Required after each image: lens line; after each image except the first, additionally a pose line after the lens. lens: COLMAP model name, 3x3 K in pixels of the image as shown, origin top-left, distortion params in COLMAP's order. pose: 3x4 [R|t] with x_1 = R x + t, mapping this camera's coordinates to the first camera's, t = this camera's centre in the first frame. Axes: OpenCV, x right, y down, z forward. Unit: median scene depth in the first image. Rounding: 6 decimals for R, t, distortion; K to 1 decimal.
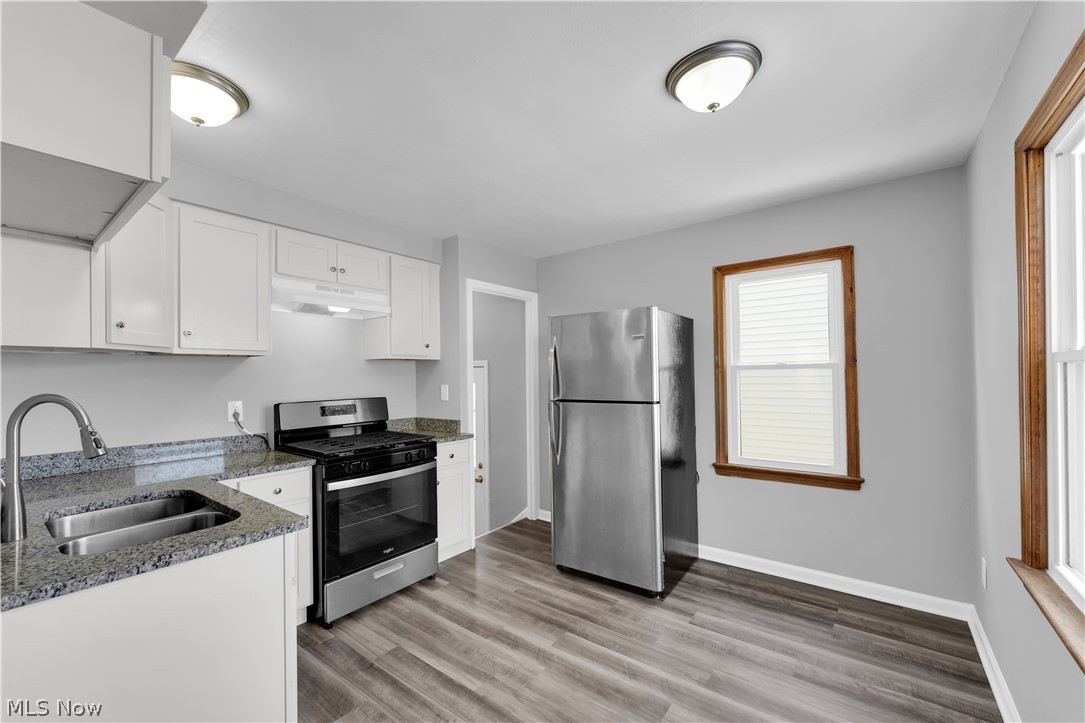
lens RADIAL K [[440.2, 0, 537.2], [0, 440.2, 368.8], [0, 0, 1]] dist [-0.003690, -0.000292]
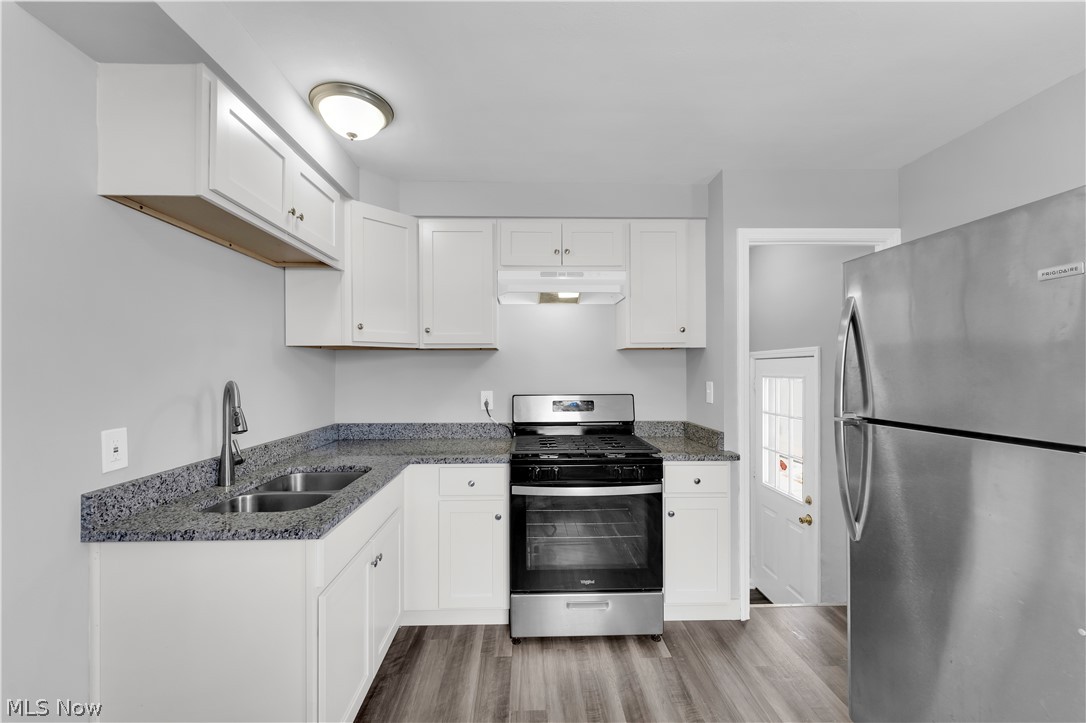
lens RADIAL K [[440.6, 0, 539.6], [0, 440.6, 366.9], [0, 0, 1]] dist [-0.003690, -0.000292]
pose [[0.629750, 0.006365, -0.776772, 0.220974], [0.005686, 0.999902, 0.012802, 0.001087], [0.776777, -0.012479, 0.629652, 0.385083]]
